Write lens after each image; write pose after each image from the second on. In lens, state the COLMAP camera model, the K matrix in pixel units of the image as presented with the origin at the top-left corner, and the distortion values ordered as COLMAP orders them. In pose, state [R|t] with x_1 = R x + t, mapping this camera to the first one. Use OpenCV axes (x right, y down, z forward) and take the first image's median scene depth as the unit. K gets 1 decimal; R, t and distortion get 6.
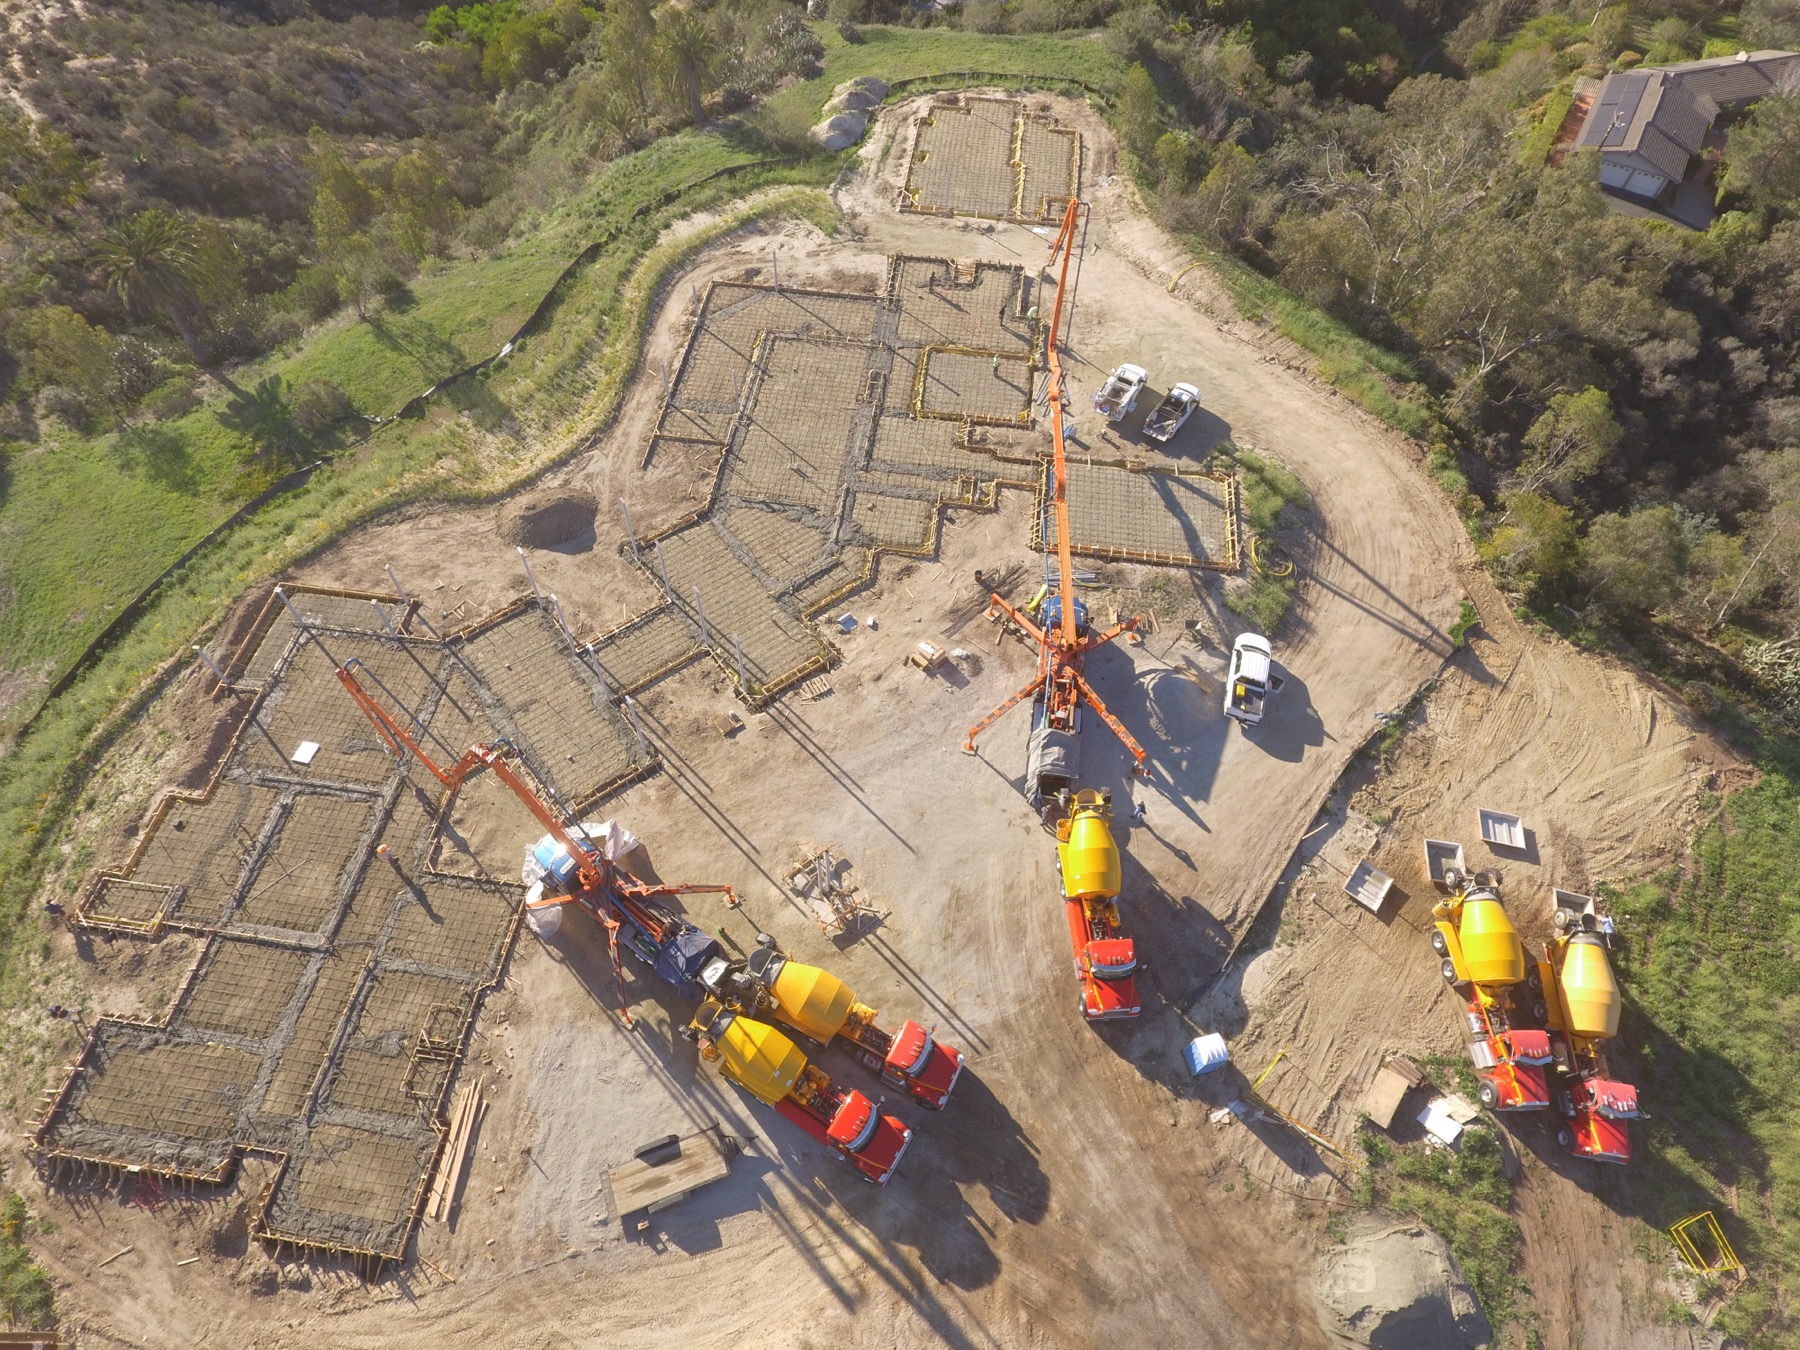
lens RADIAL K [[1055.2, 0, 874.3], [0, 1055.2, 670.8], [0, 0, 1]] dist [-0.002206, 0.000201]
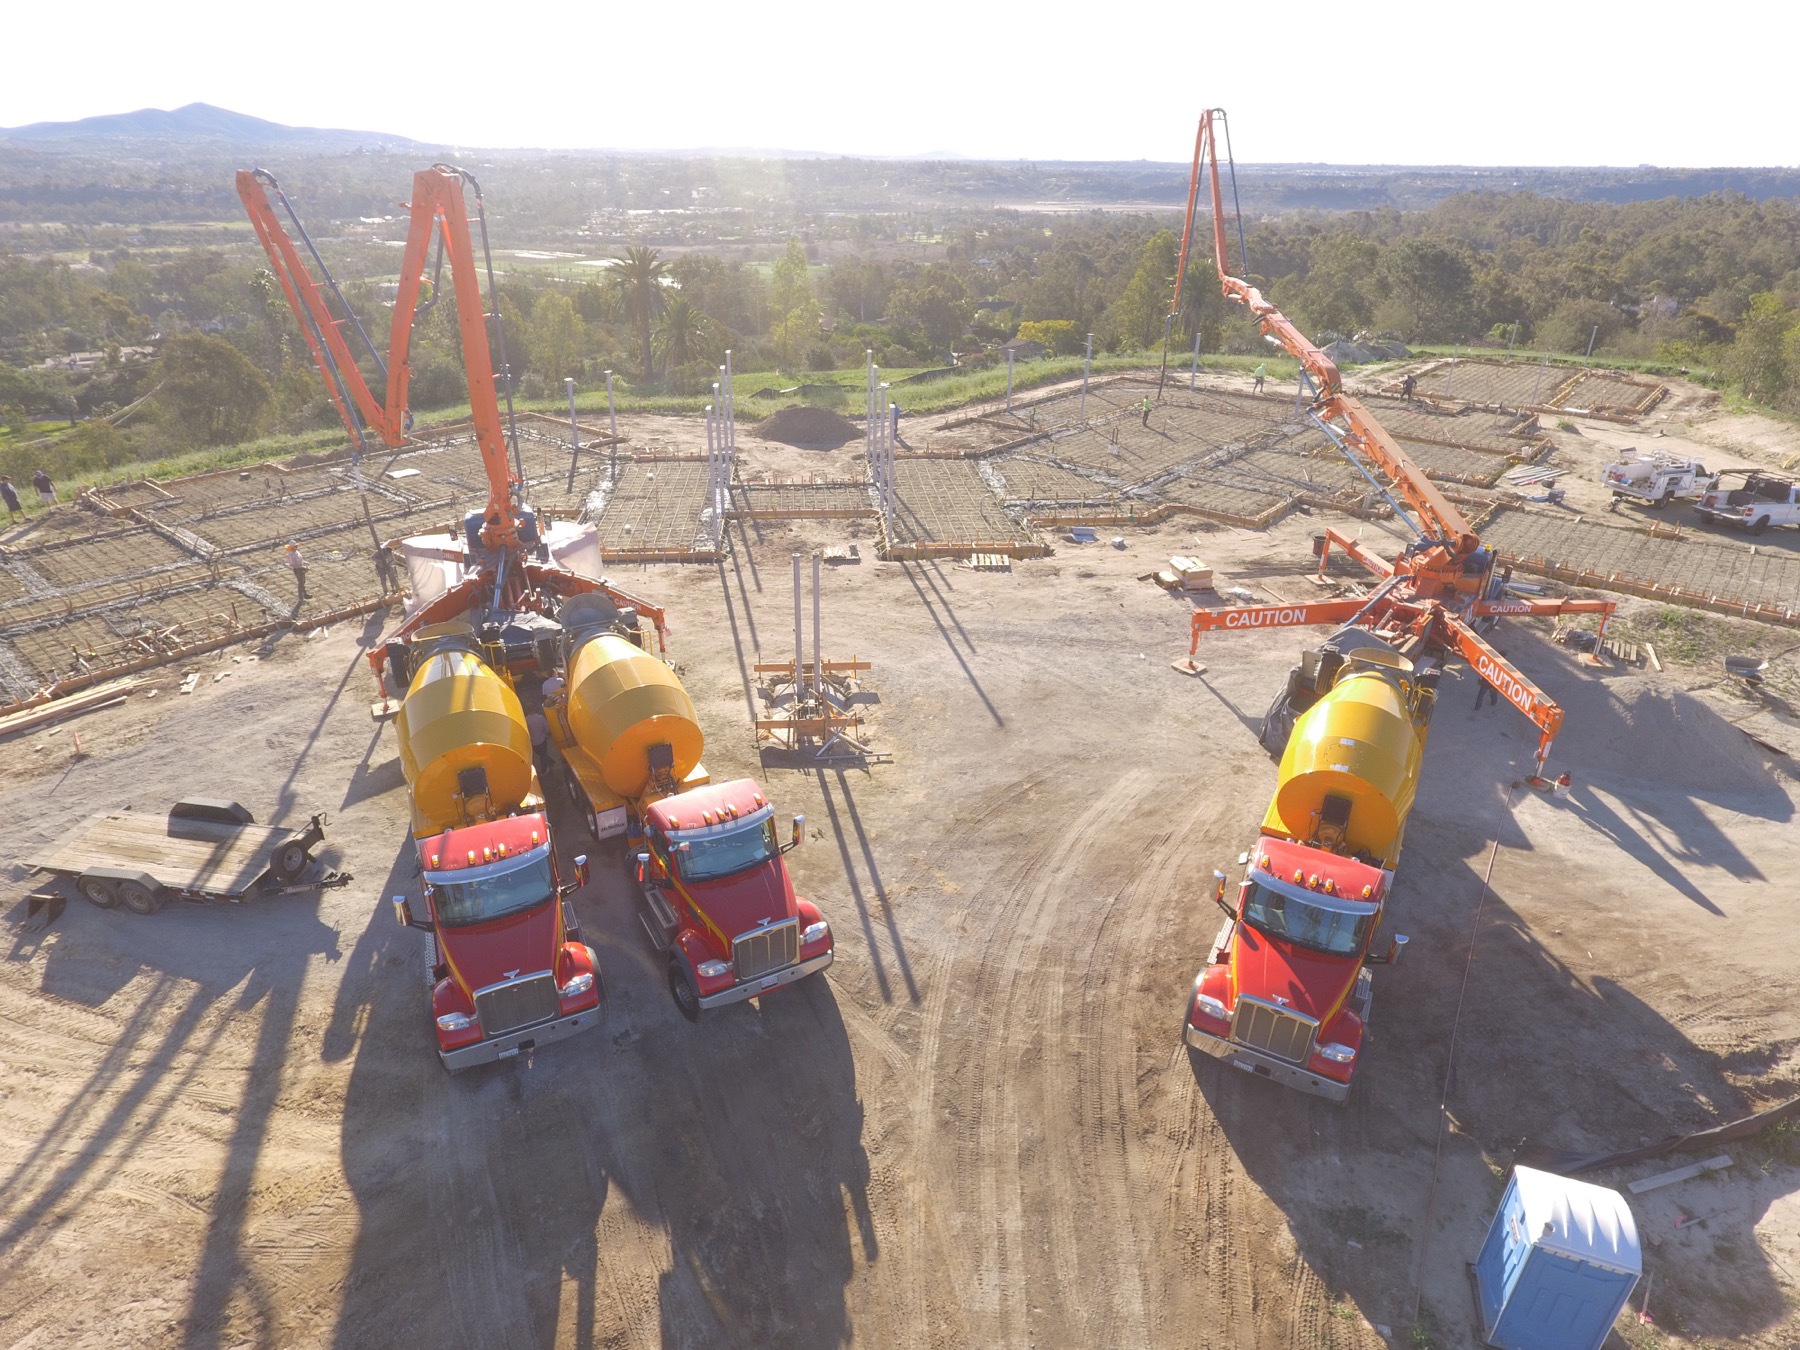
lens RADIAL K [[1055.2, 0, 872.2], [0, 1055.2, 669.9], [0, 0, 1]] dist [-0.002206, 0.000201]
pose [[0.839731, 0.230822, -0.491501, 0.202217], [-0.446135, 0.809264, -0.382172, 0.324879], [0.309540, 0.540198, 0.782541, 0.491733]]
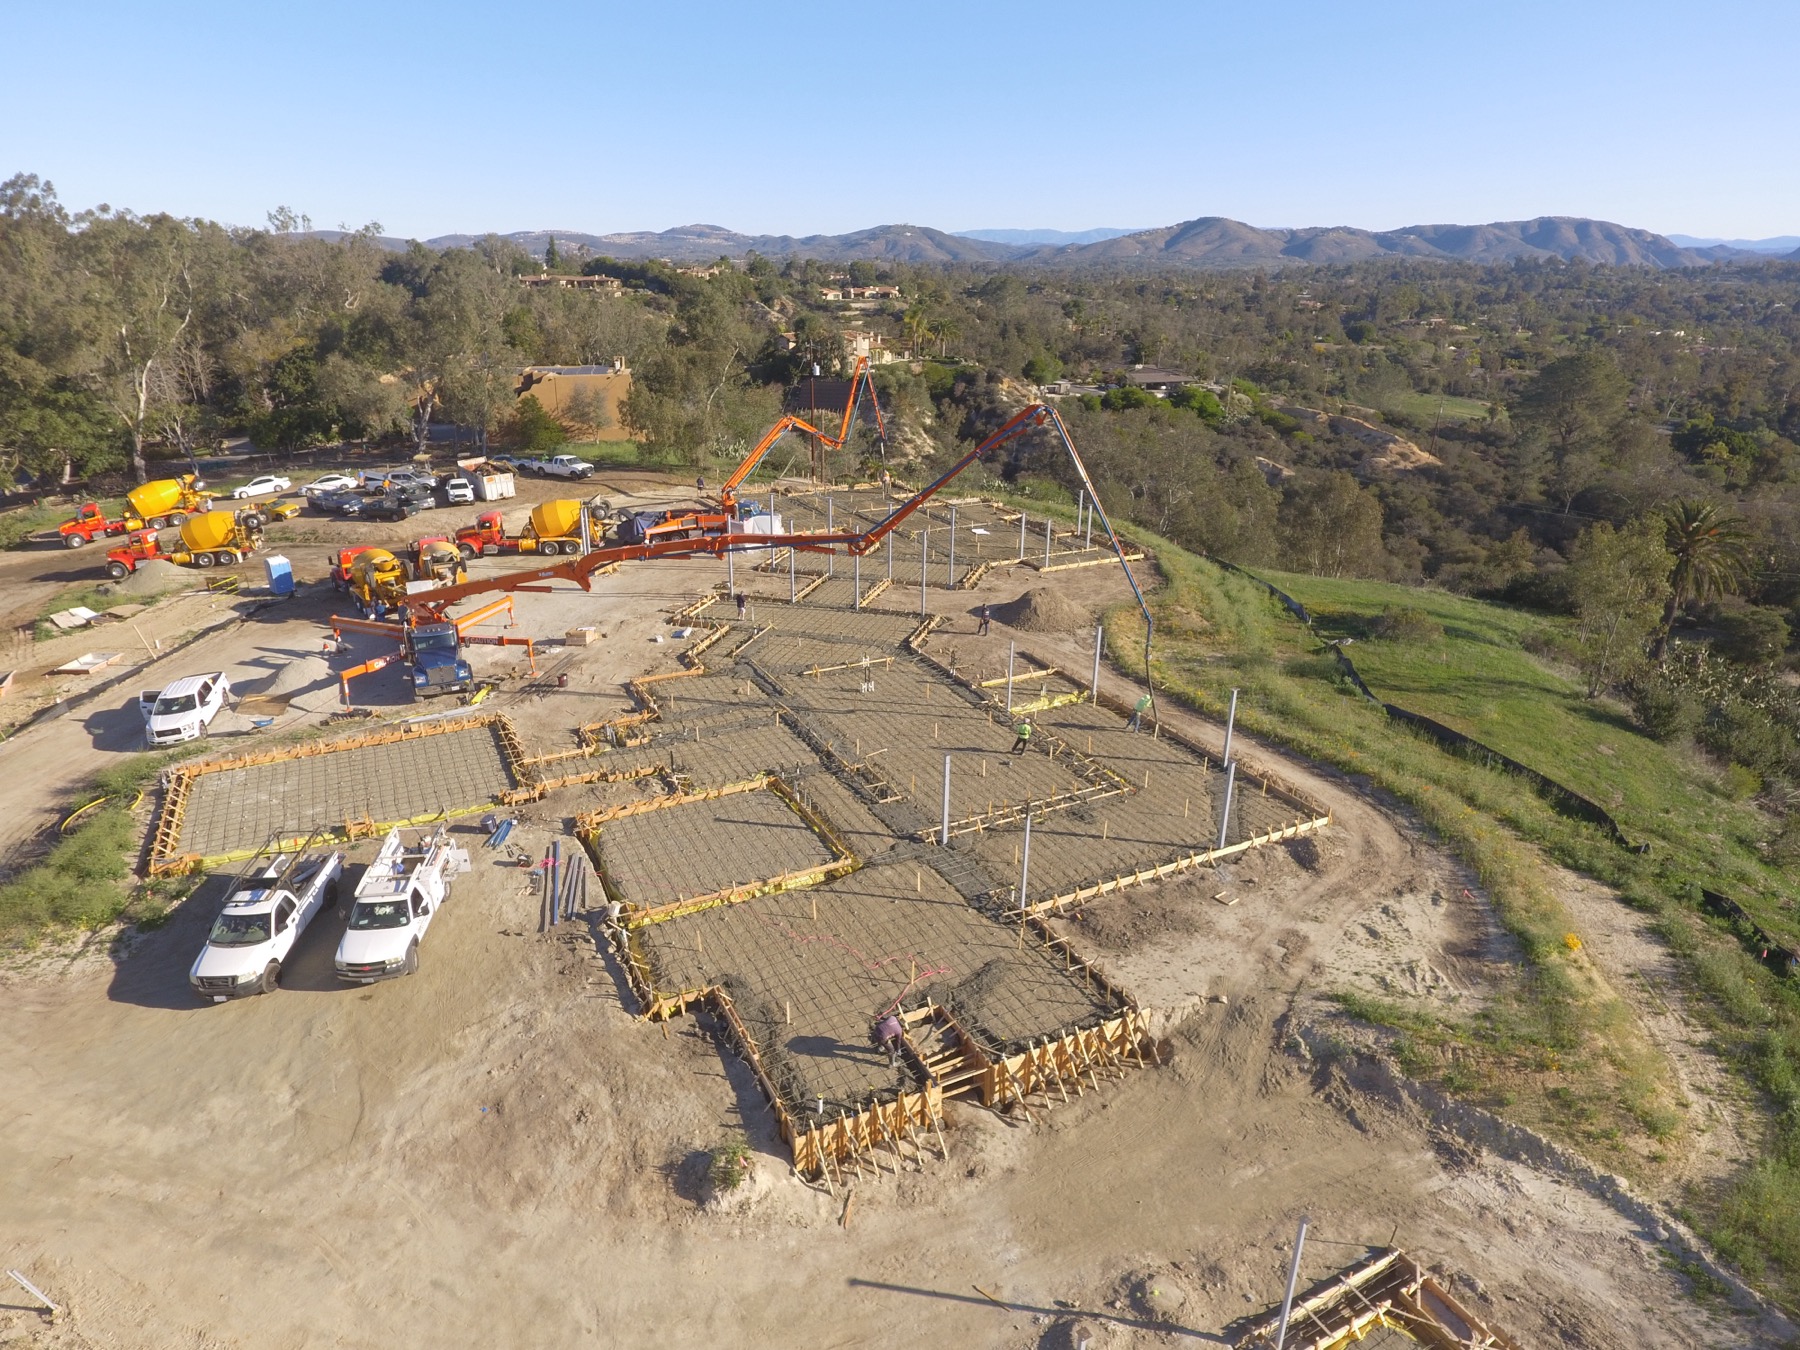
lens RADIAL K [[1055.2, 0, 874.6], [0, 1055.2, 664.8], [0, 0, 1]] dist [-0.002206, 0.000201]
pose [[-0.821815, 0.188101, -0.537809, 0.338837], [-0.476877, 0.289454, 0.829943, -0.887665], [0.311785, 0.938528, -0.148177, 1.207410]]
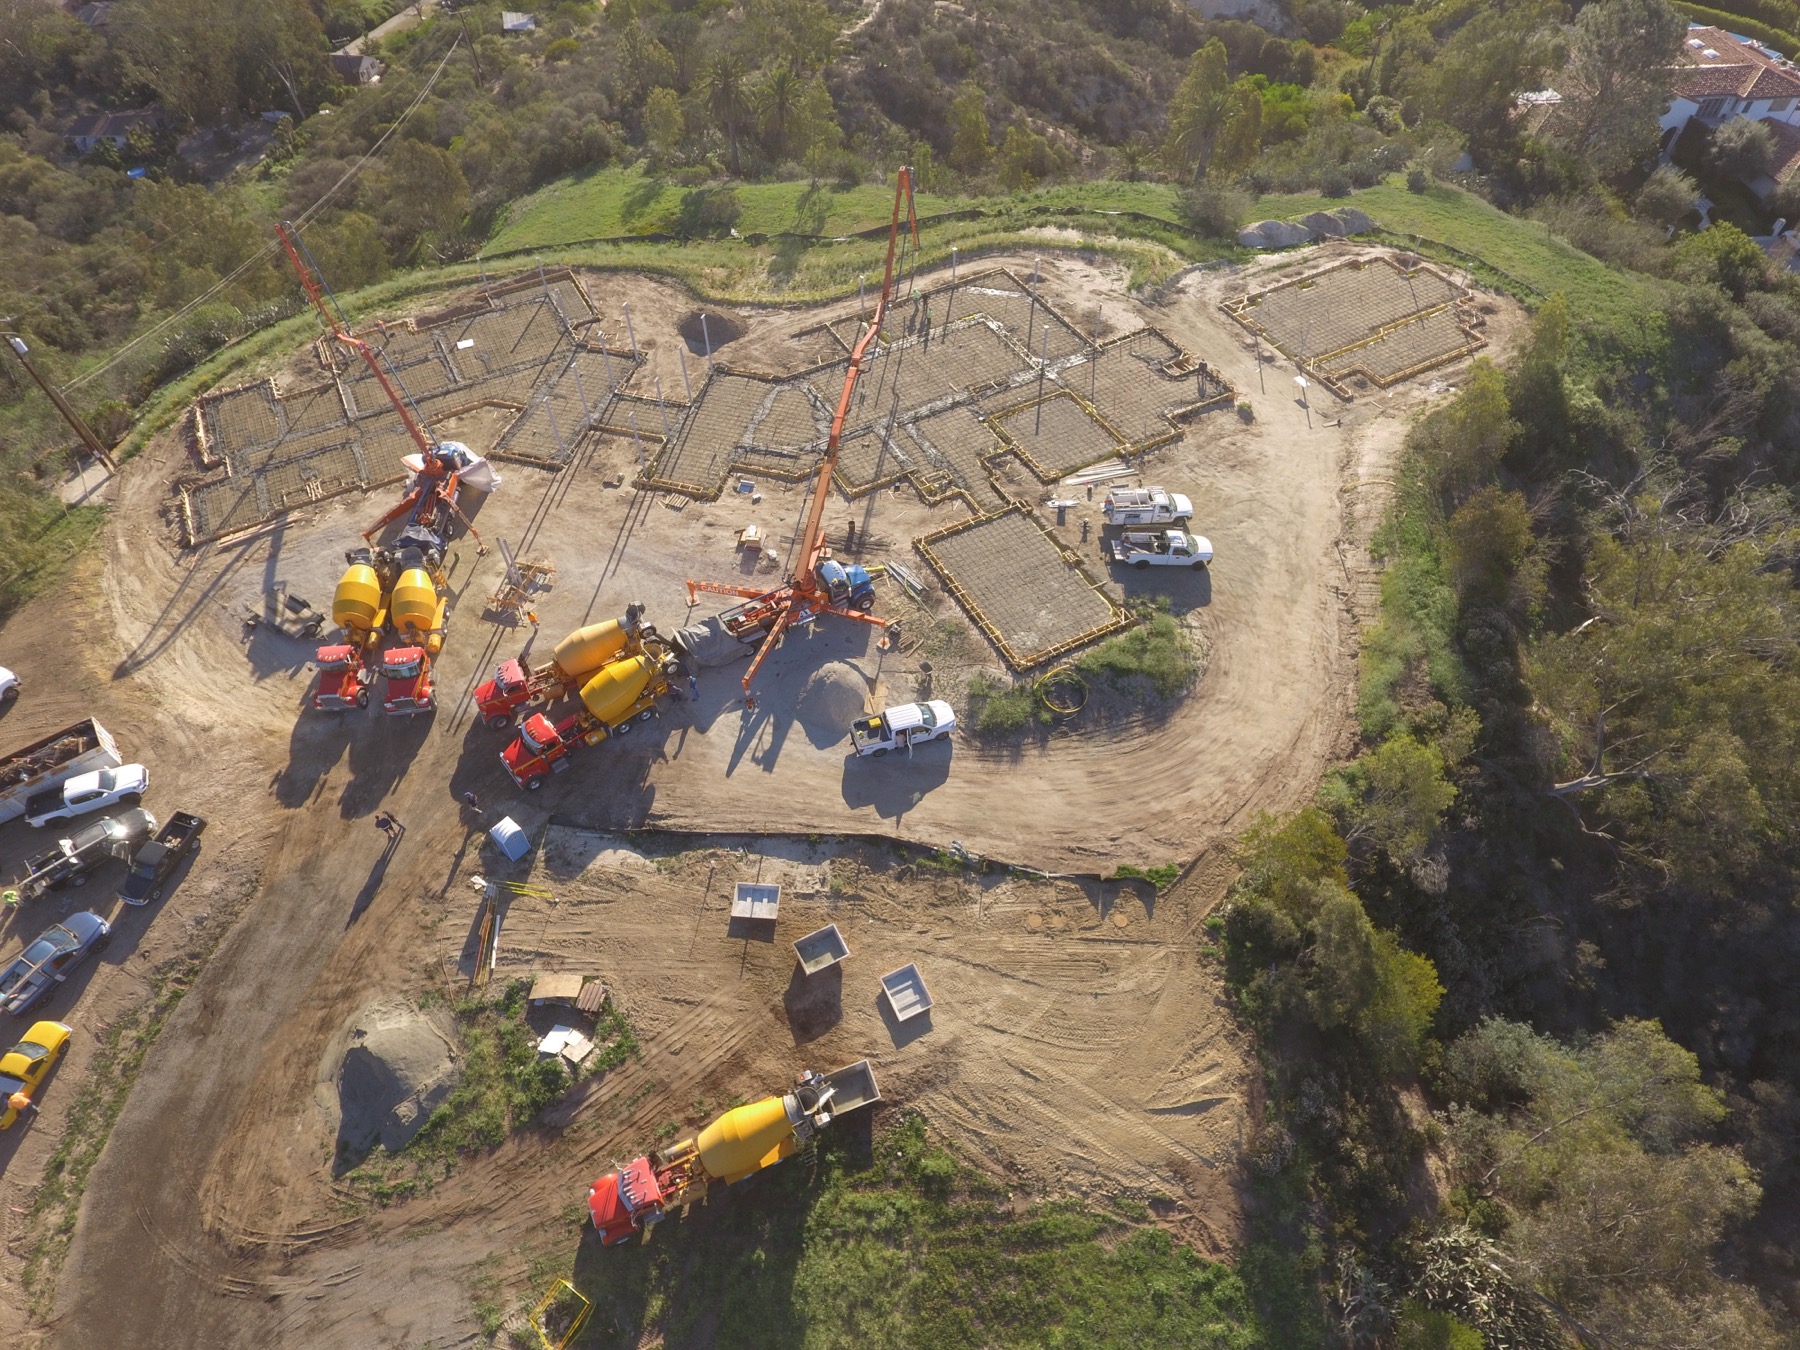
lens RADIAL K [[1055.2, 0, 871.4], [0, 1055.2, 666.4], [0, 0, 1]] dist [-0.002206, 0.000201]
pose [[0.582467, 0.607889, -0.539633, 0.809447], [-0.649390, 0.747292, 0.140879, -0.151936], [0.488902, 0.268375, 0.830030, 0.140058]]
